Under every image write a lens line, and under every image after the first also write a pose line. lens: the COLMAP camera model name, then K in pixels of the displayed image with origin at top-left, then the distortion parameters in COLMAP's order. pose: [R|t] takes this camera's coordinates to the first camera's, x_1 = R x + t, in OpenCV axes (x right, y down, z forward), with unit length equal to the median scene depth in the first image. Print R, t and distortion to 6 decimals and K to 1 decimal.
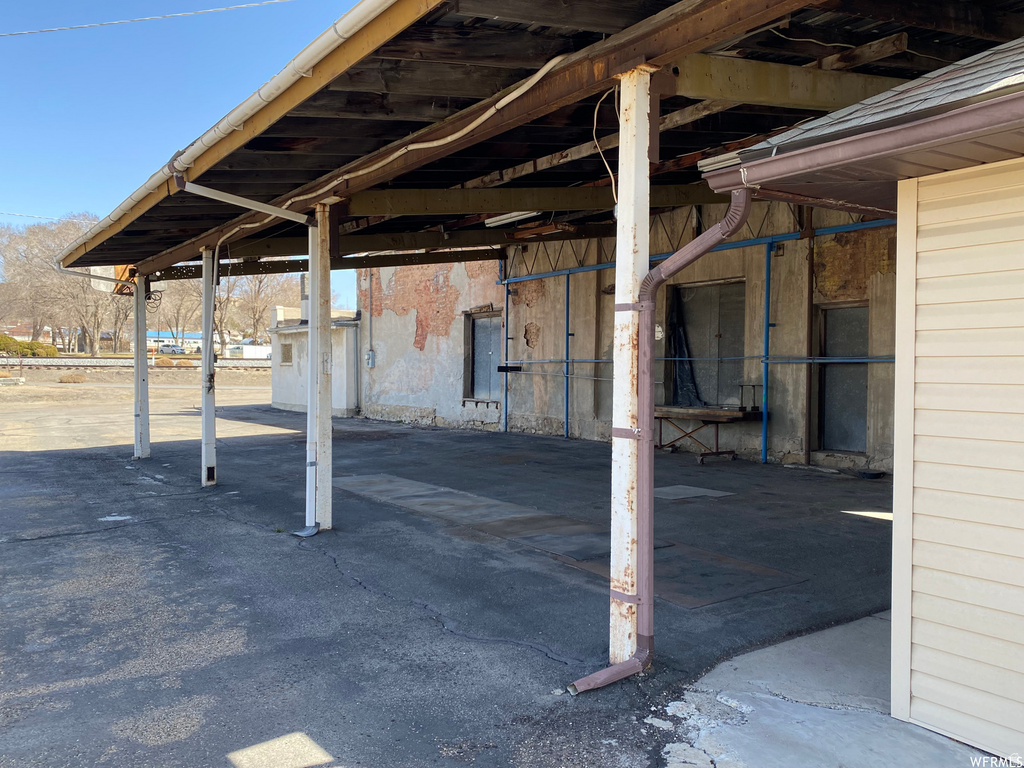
lens RADIAL K [[832.1, 0, 522.2], [0, 832.1, 396.5], [0, 0, 1]] dist [0.015940, -0.036974]
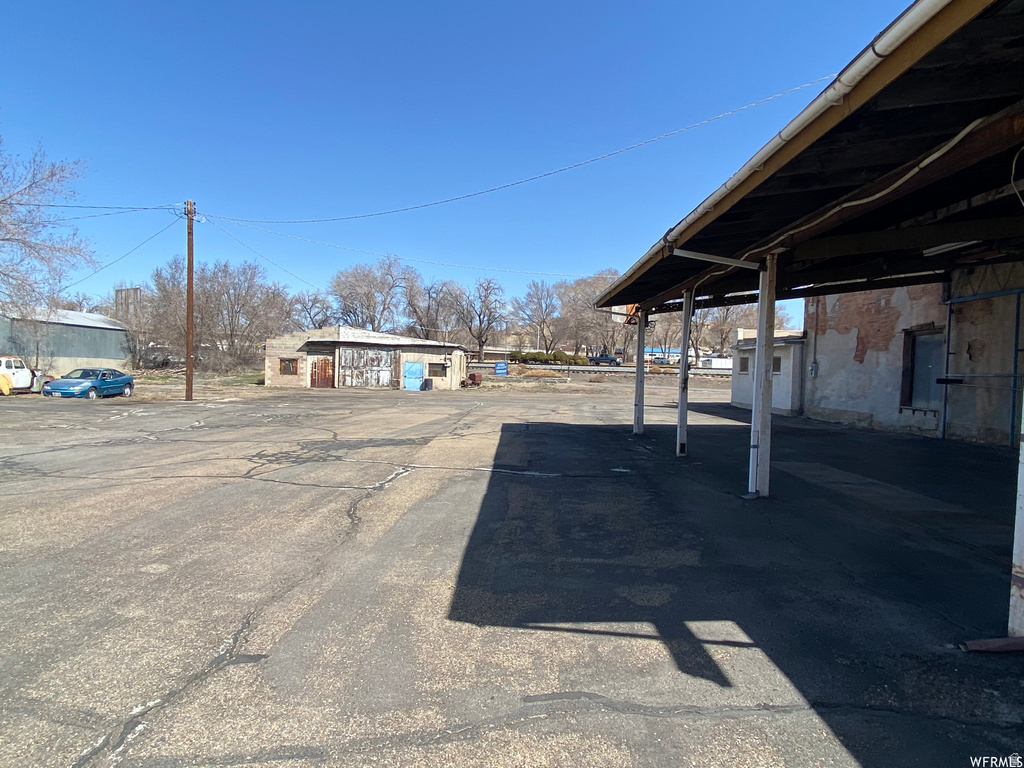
lens RADIAL K [[634.8, 0, 501.2], [0, 634.8, 386.5], [0, 0, 1]] dist [-0.002088, -0.013553]
pose [[0.800499, 0.033405, -0.598403, 0.028863], [-0.043237, 0.999063, -0.002069, 0.003187], [0.597772, 0.027530, 0.801193, -0.070586]]
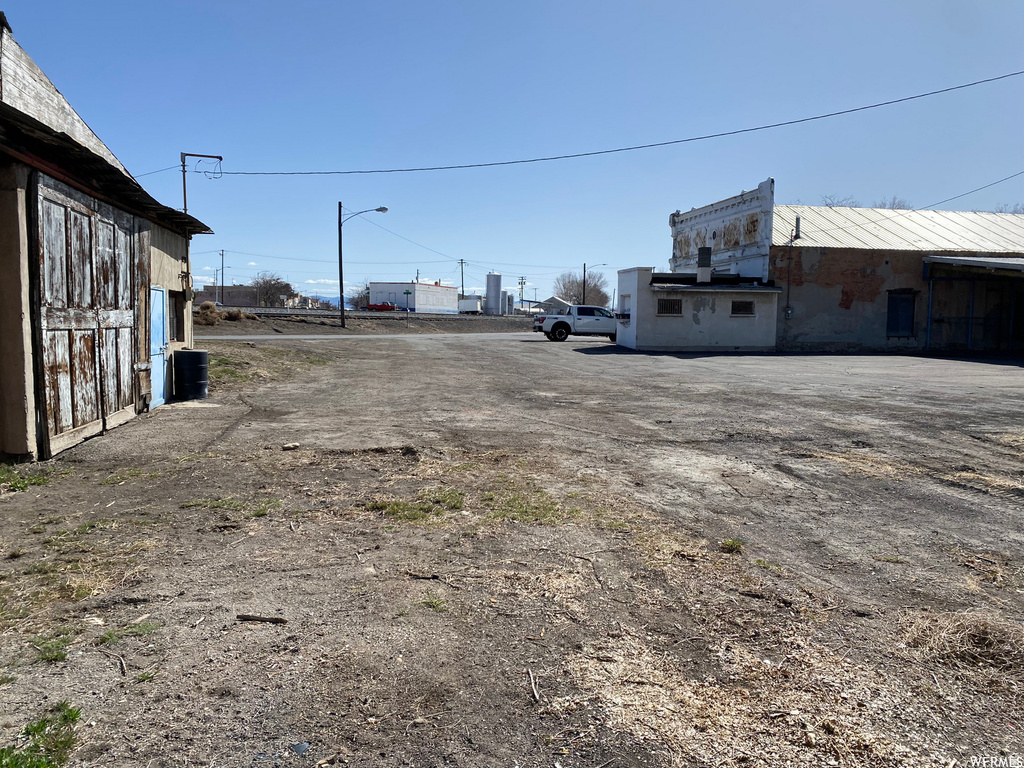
lens RADIAL K [[770.8, 0, 511.1], [0, 770.8, 390.1], [0, 0, 1]] dist [0.010761, -0.017737]
pose [[0.418161, -0.082736, 0.904597, -6.580567], [0.022065, 0.996475, 0.080940, -0.114823], [-0.908105, -0.013886, 0.418512, 3.324291]]
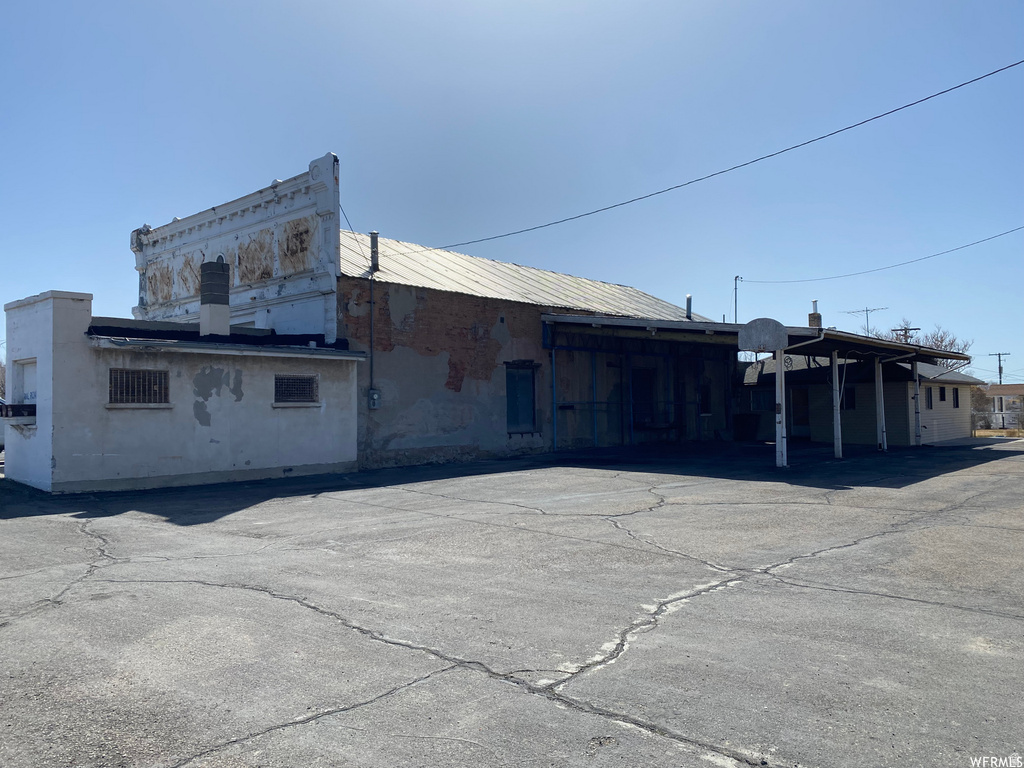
lens RADIAL K [[770.8, 0, 519.5], [0, 770.8, 394.2], [0, 0, 1]] dist [0.010761, -0.017737]
pose [[-0.231917, 0.015798, 0.972607, -3.809590], [0.042996, 0.999057, -0.005976, -0.148533], [-0.971785, 0.040433, -0.232378, 3.988557]]
